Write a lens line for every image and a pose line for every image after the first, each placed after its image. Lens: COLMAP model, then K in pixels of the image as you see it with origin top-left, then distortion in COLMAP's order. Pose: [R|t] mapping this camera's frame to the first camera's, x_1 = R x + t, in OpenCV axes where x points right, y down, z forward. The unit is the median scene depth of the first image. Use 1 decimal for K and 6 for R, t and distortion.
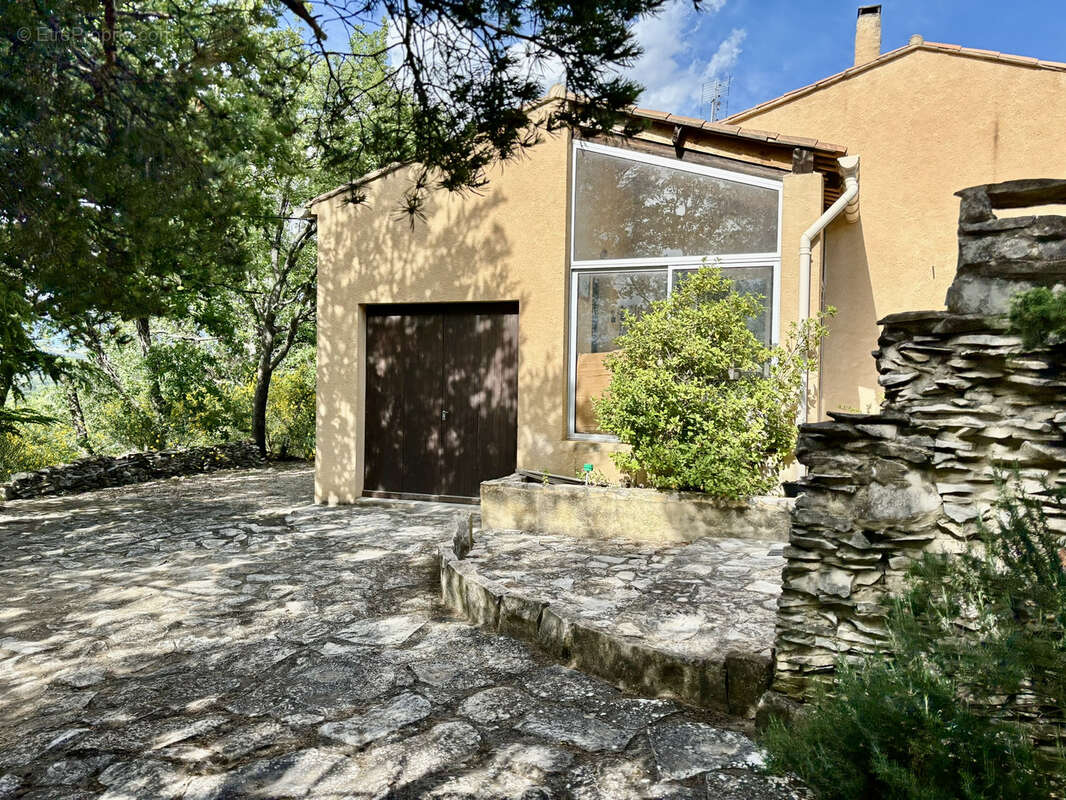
lens RADIAL K [[792.6, 0, 533.0], [0, 792.6, 400.0], [0, 0, 1]] dist [0.058177, -0.082501]
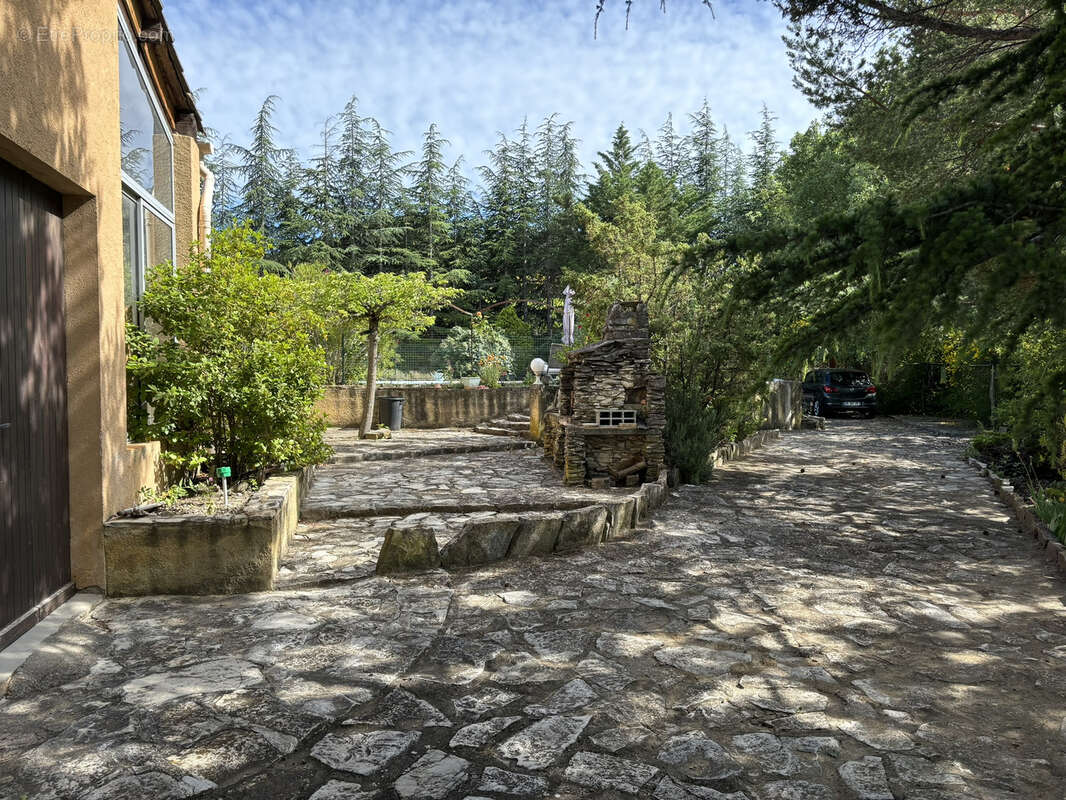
lens RADIAL K [[792.6, 0, 533.0], [0, 792.6, 400.0], [0, 0, 1]] dist [0.058177, -0.082501]
pose [[-0.568788, -0.055426, 0.820615, -0.618907], [-0.004851, 0.997936, 0.064040, -0.025145], [-0.822470, 0.032445, -0.567882, 1.043604]]
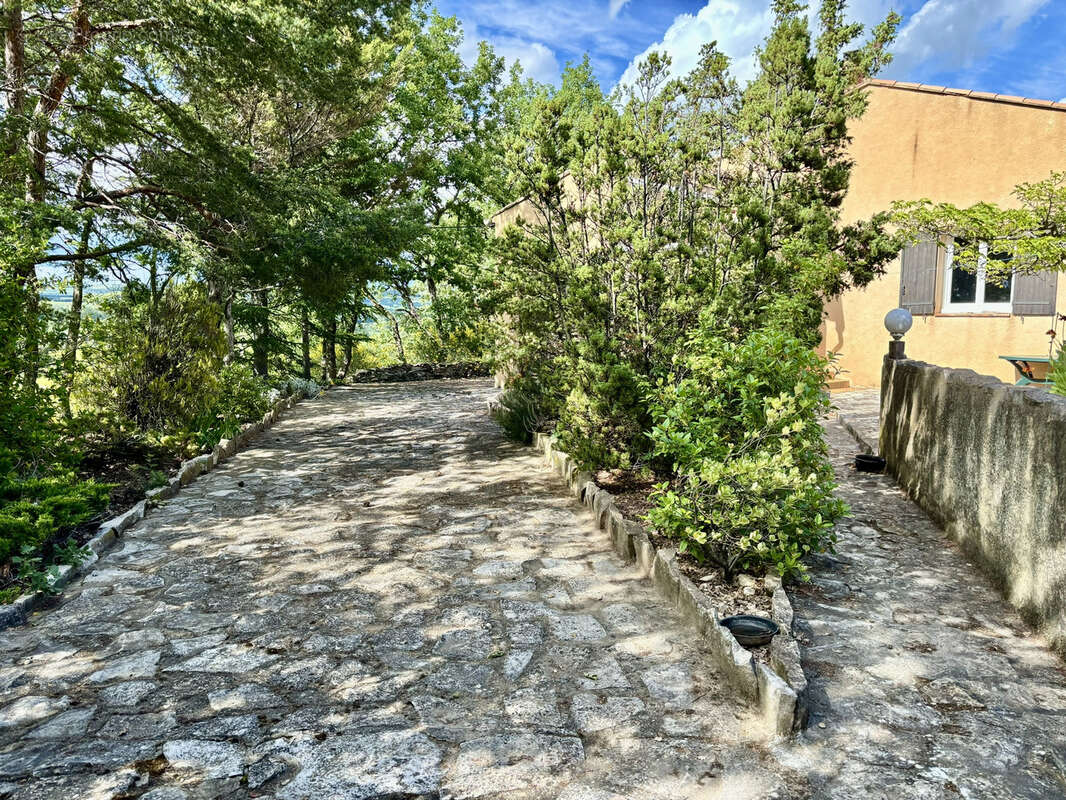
lens RADIAL K [[792.6, 0, 533.0], [0, 792.6, 400.0], [0, 0, 1]] dist [0.058177, -0.082501]
pose [[0.919145, 0.034579, -0.392399, 0.539770], [-0.004062, 0.996919, 0.078335, 0.019291], [0.393899, -0.070407, 0.916453, -0.640509]]
